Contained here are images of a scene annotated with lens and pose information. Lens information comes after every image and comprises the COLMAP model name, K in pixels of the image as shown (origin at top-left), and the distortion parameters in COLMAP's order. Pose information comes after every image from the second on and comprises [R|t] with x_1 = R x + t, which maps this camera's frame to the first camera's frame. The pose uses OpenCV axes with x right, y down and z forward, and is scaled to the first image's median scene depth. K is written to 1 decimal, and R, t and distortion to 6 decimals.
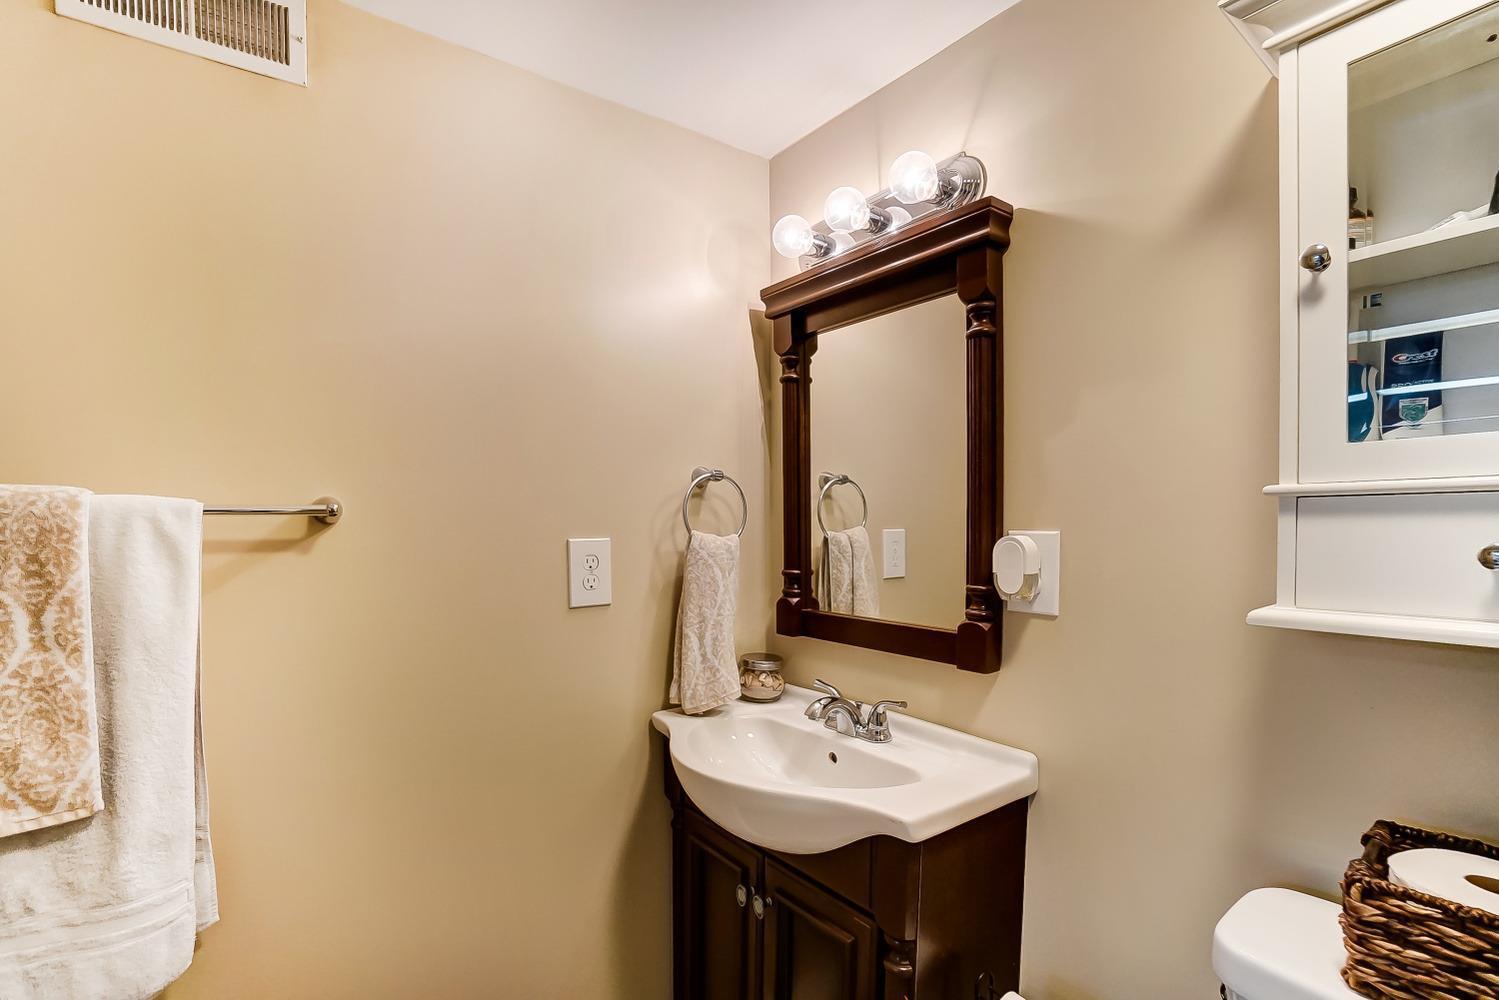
lens RADIAL K [[695.9, 0, 747.9], [0, 695.9, 550.7], [0, 0, 1]] dist [-0.070716, 0.033319]
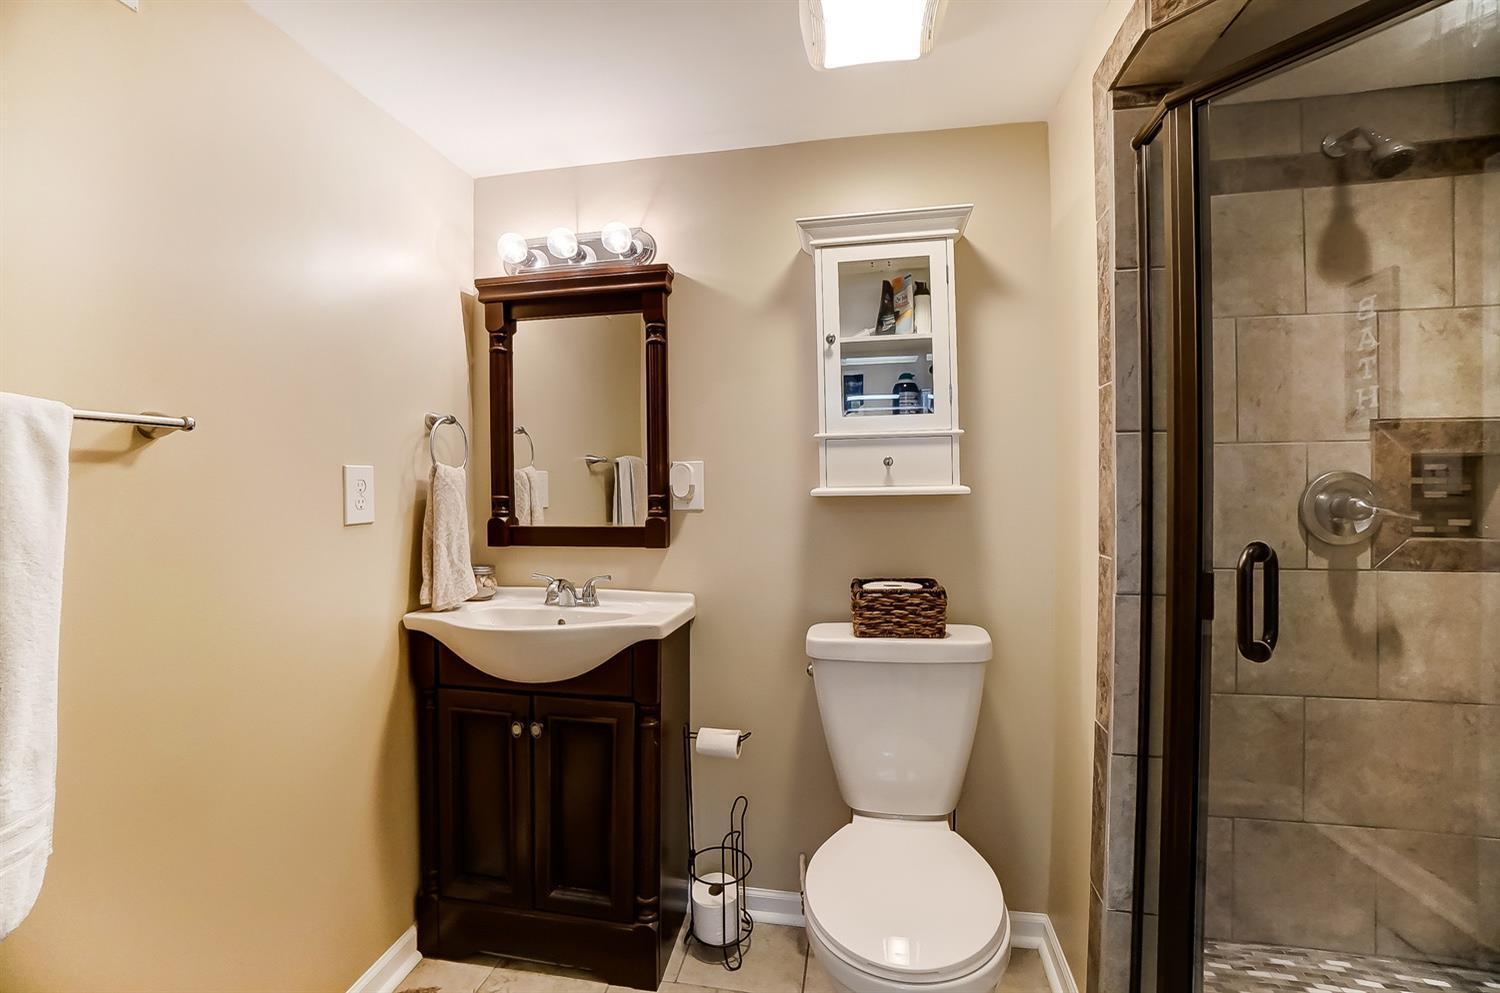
lens RADIAL K [[670.2, 0, 744.7], [0, 670.2, 493.4], [0, 0, 1]] dist [-0.067396, 0.024905]
pose [[0.722428, -0.008823, 0.691390, -0.536285], [0.040181, 0.998764, -0.029240, 0.089271], [-0.690278, 0.048905, 0.721890, -0.249871]]
